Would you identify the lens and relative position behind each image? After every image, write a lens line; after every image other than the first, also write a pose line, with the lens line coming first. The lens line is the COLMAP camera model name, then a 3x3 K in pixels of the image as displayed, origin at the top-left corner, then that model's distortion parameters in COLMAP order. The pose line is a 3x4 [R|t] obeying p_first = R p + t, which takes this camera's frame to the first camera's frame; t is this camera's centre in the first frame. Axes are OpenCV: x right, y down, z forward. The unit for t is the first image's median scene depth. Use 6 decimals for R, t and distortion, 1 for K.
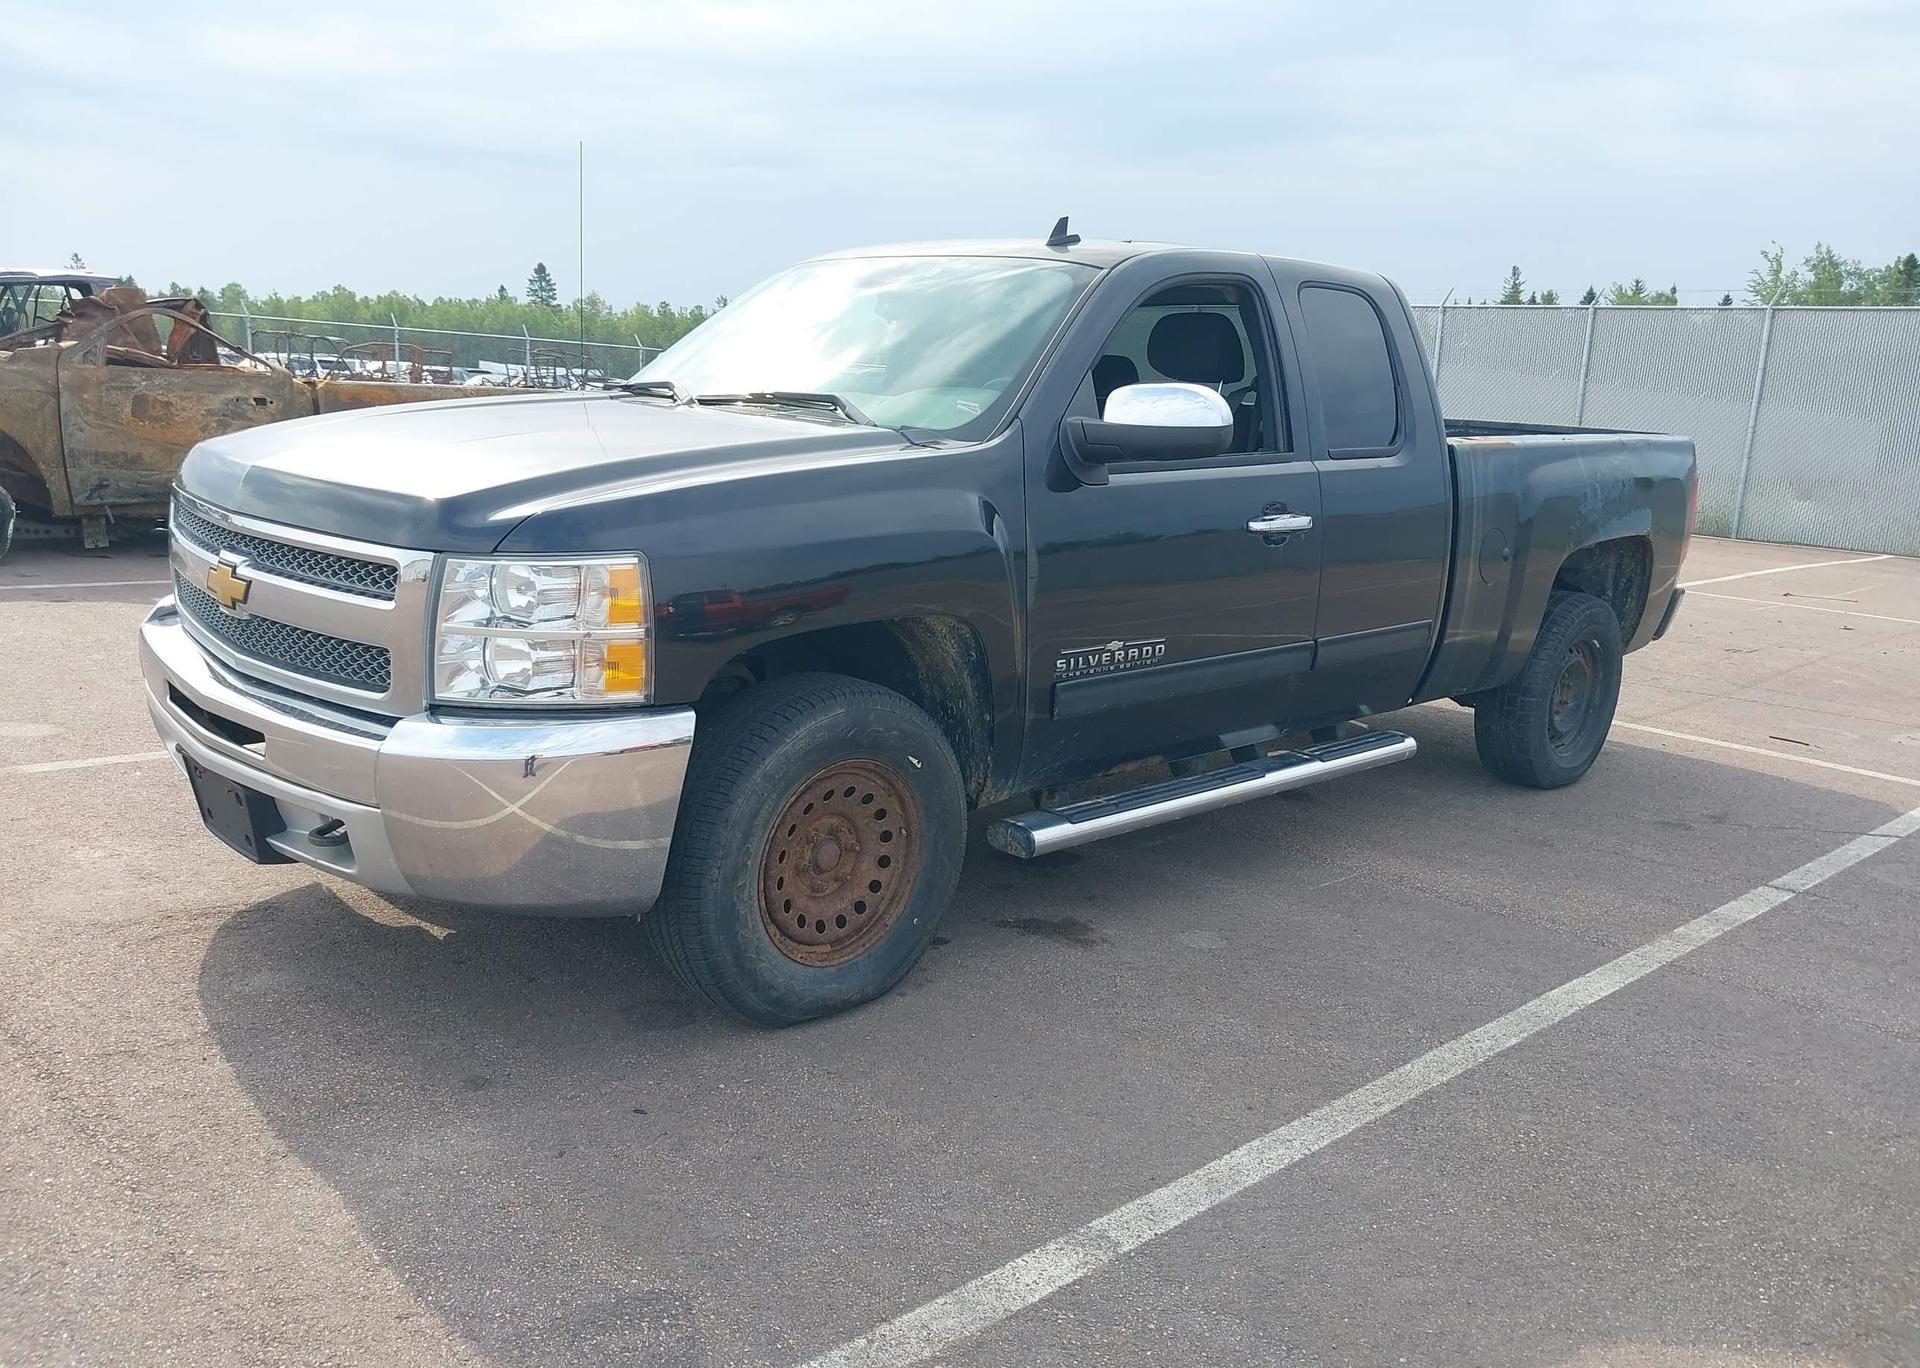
lens RADIAL K [[1512.5, 0, 947.1], [0, 1512.5, 665.1], [0, 0, 1]] dist [0.111820, -0.232099]
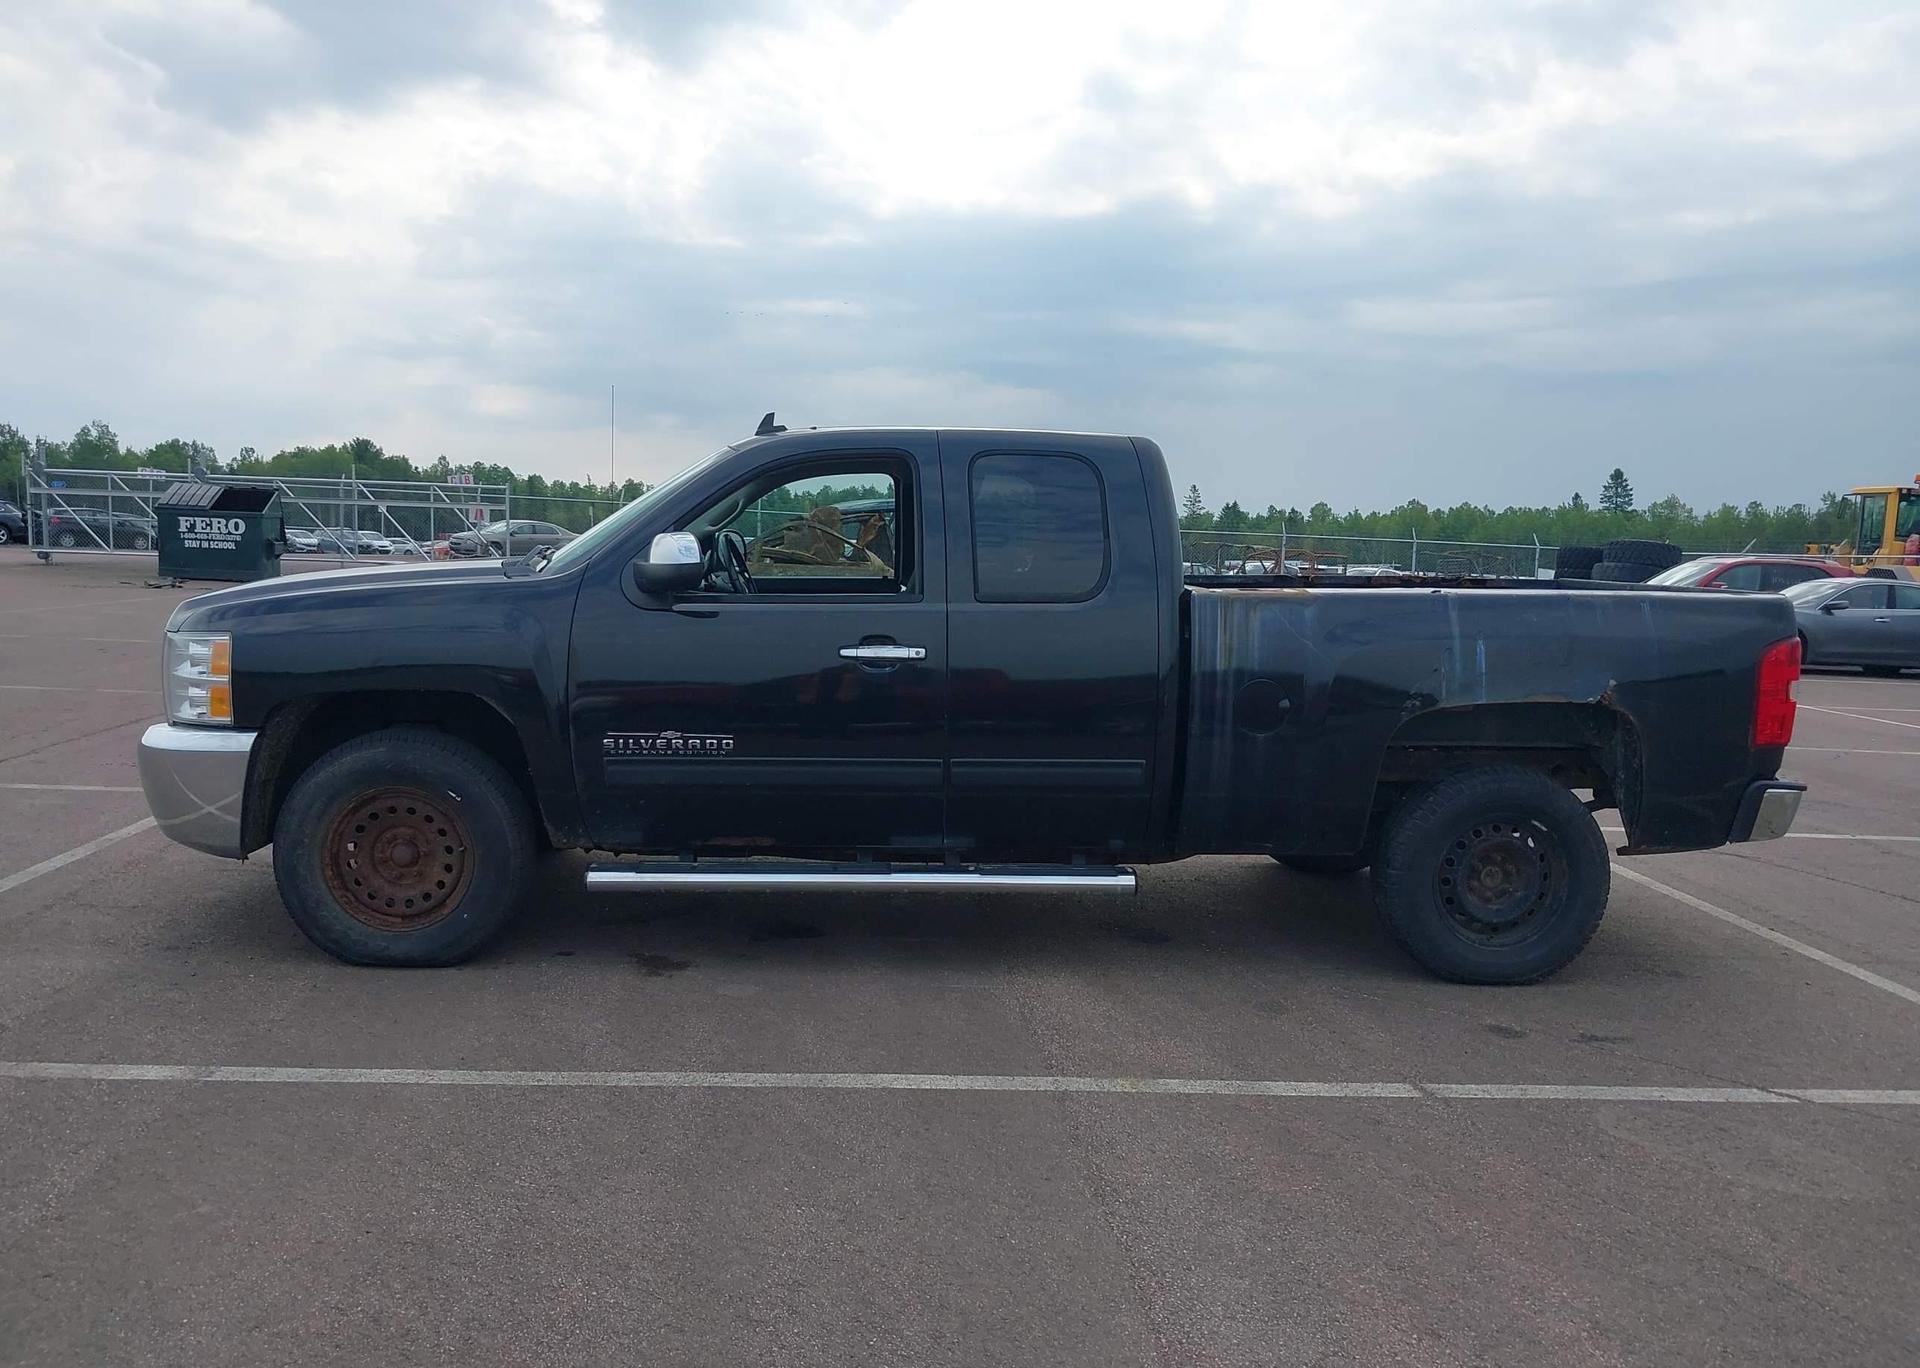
lens RADIAL K [[1512.5, 0, 947.1], [0, 1512.5, 665.1], [0, 0, 1]] dist [0.111820, -0.232099]
pose [[0.780259, 0.028333, -0.624814, 1.078672], [-0.111794, 0.989204, -0.094751, 0.024053], [0.615384, 0.143781, 0.775003, 0.147131]]
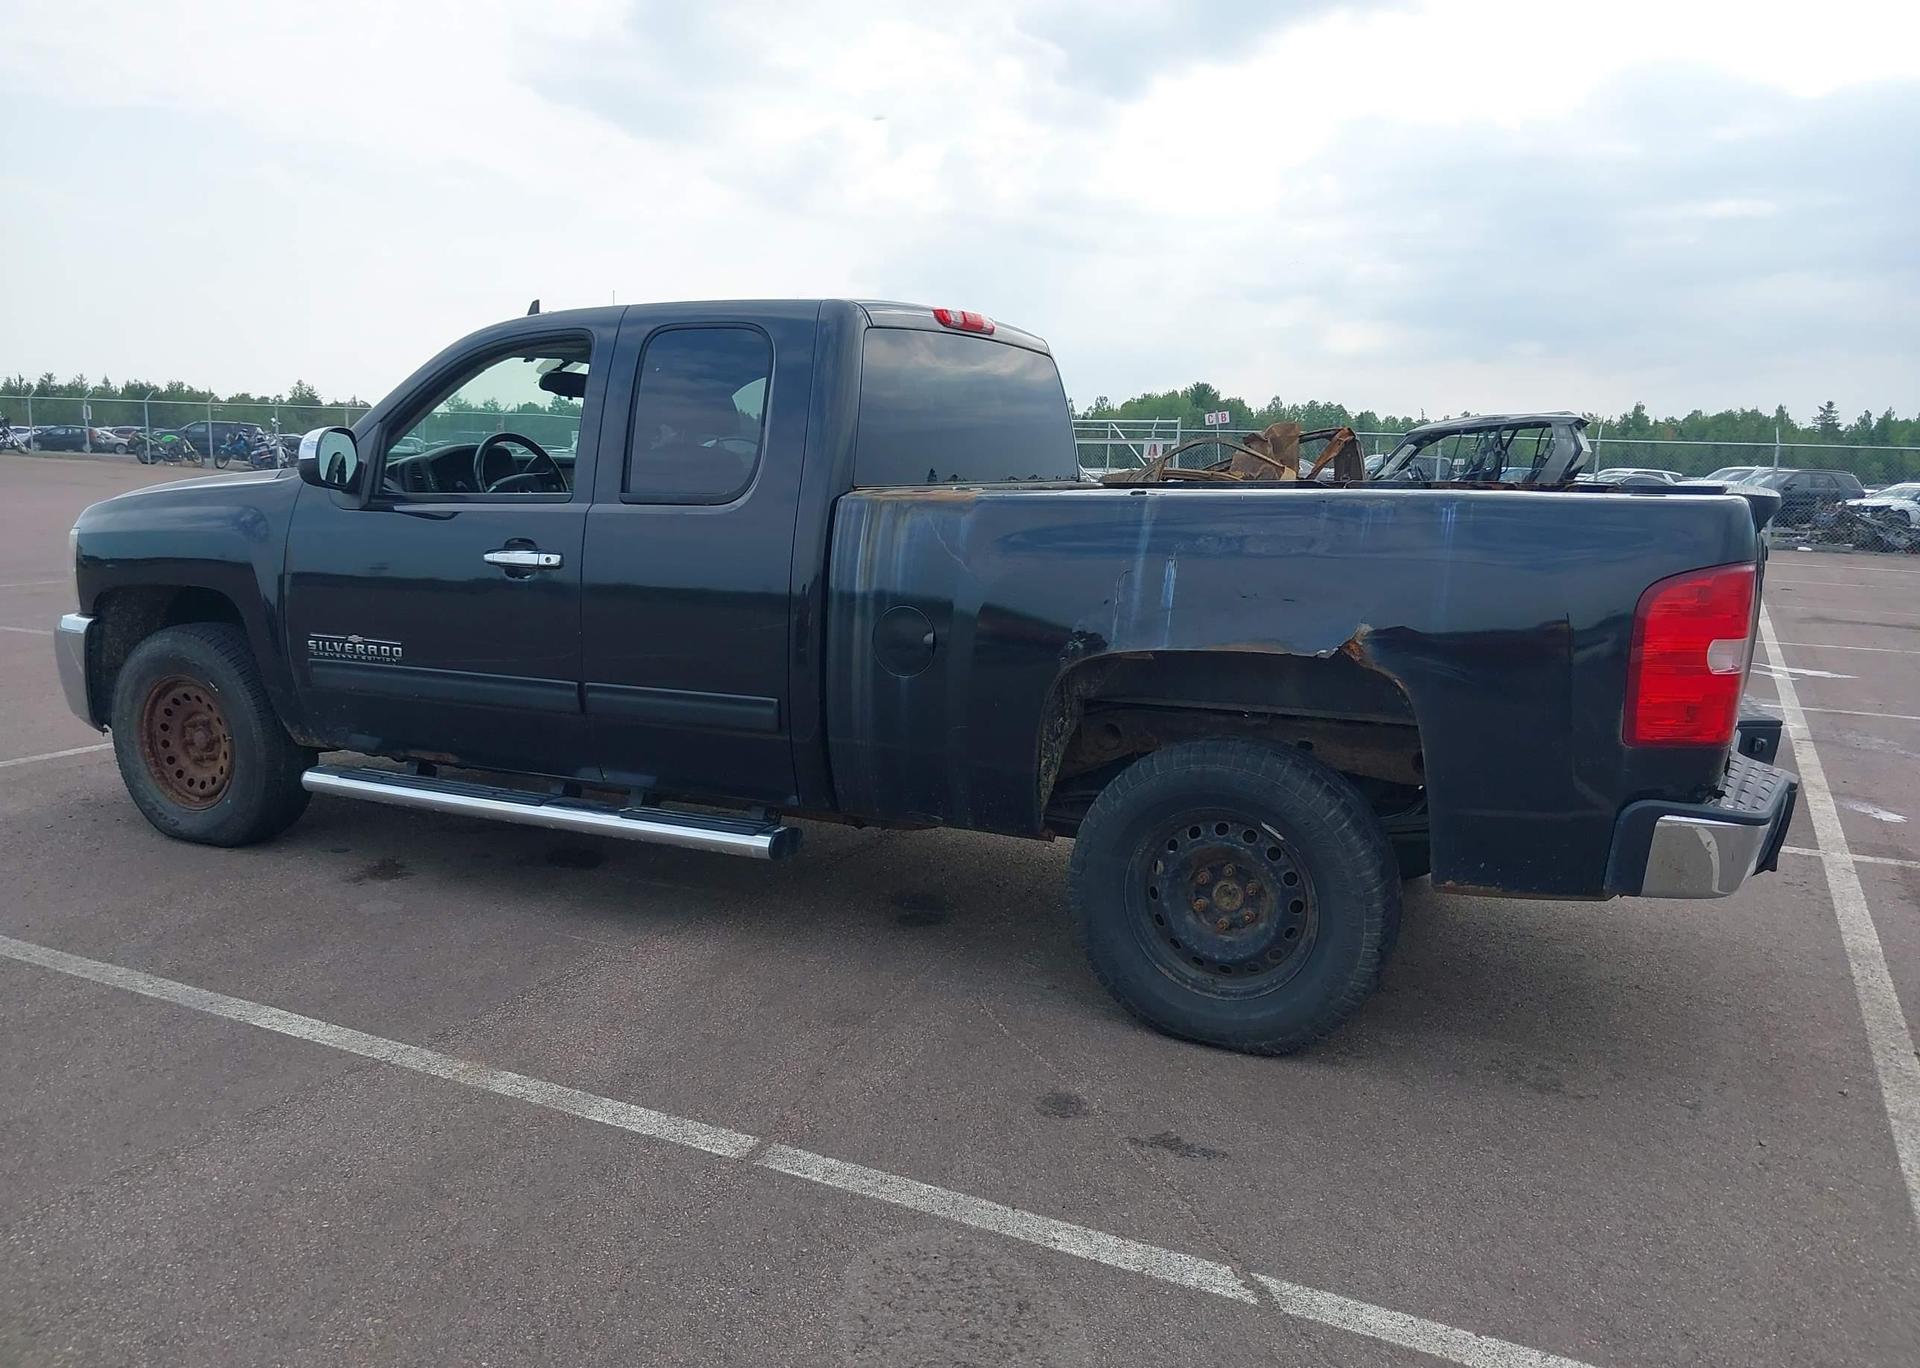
lens RADIAL K [[1512.5, 0, 947.1], [0, 1512.5, 665.1], [0, 0, 1]] dist [0.111820, -0.232099]
pose [[0.340137, 0.086290, -0.936408, 1.440670], [-0.178787, 0.983552, 0.025693, -0.109879], [0.923224, 0.158679, 0.349971, 1.006608]]
